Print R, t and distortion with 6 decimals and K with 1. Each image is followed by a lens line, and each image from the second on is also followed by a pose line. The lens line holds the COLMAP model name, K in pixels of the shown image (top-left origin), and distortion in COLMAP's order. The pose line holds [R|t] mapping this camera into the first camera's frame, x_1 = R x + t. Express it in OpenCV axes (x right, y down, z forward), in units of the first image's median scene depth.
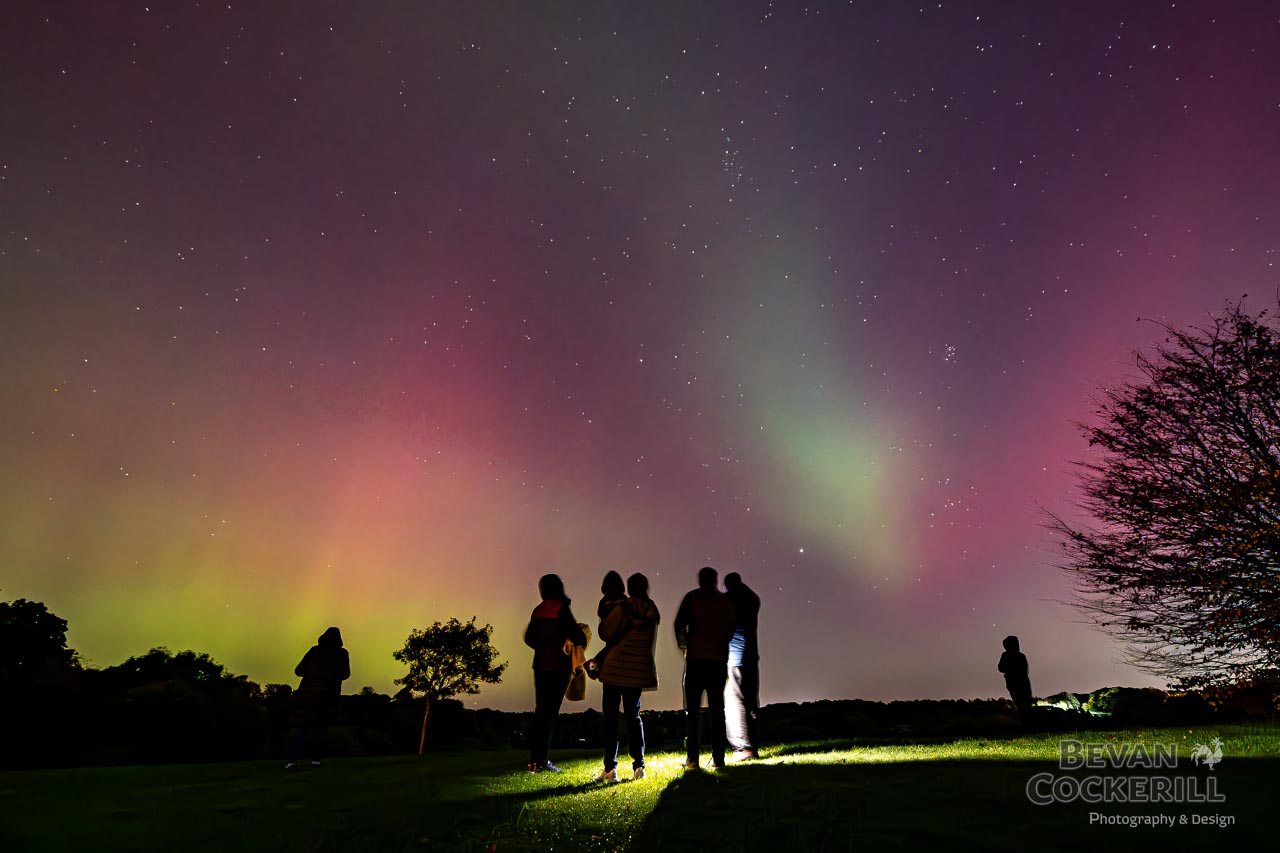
lens RADIAL K [[522.6, 0, 635.5], [0, 522.6, 418.3], [0, 0, 1]] dist [-0.005710, 0.000476]
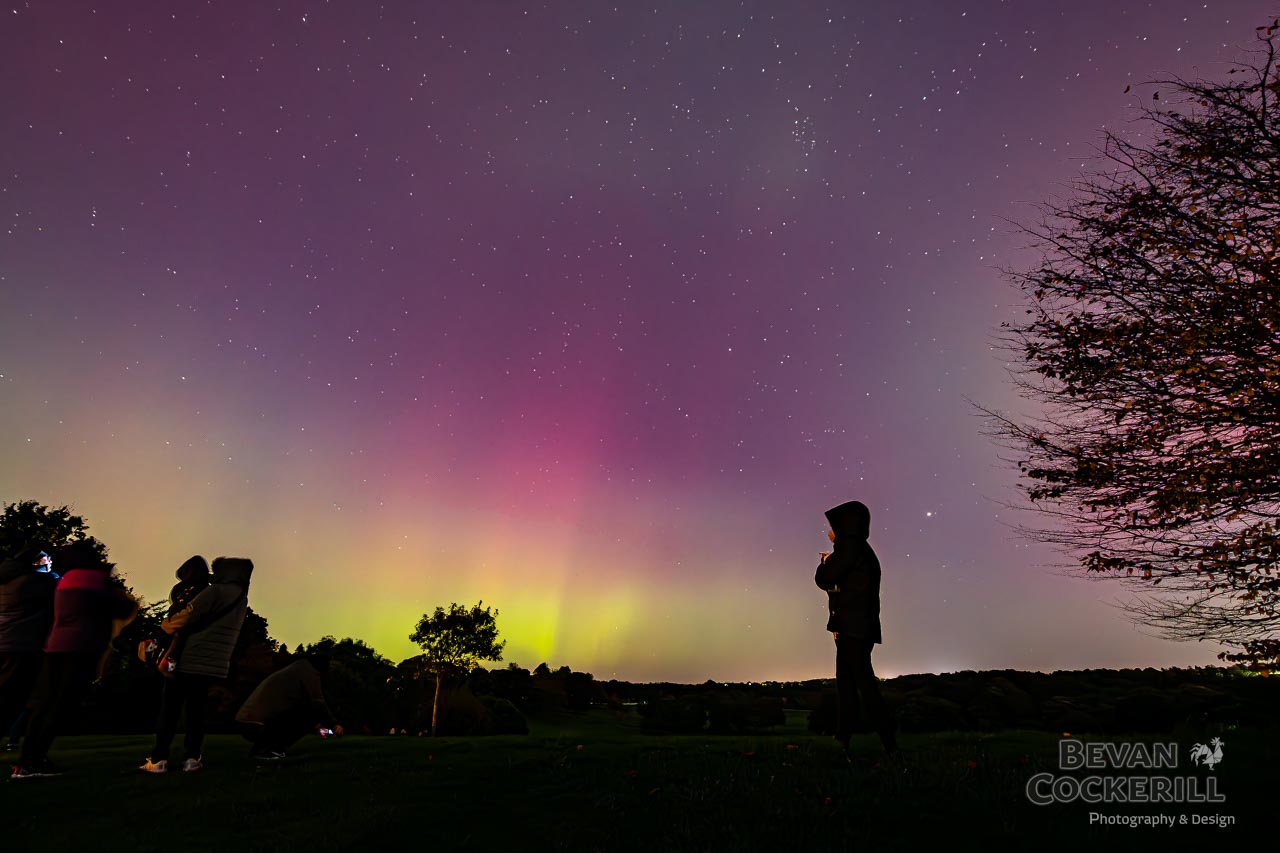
lens RADIAL K [[489.9, 0, 633.4], [0, 489.9, 438.6], [0, 0, 1]] dist [-0.001403, -0.000891]
pose [[0.955439, -0.133528, -0.263262, 0.298894], [0.146829, 0.988663, 0.031421, 0.074581], [0.256082, -0.068675, 0.964213, 0.150889]]
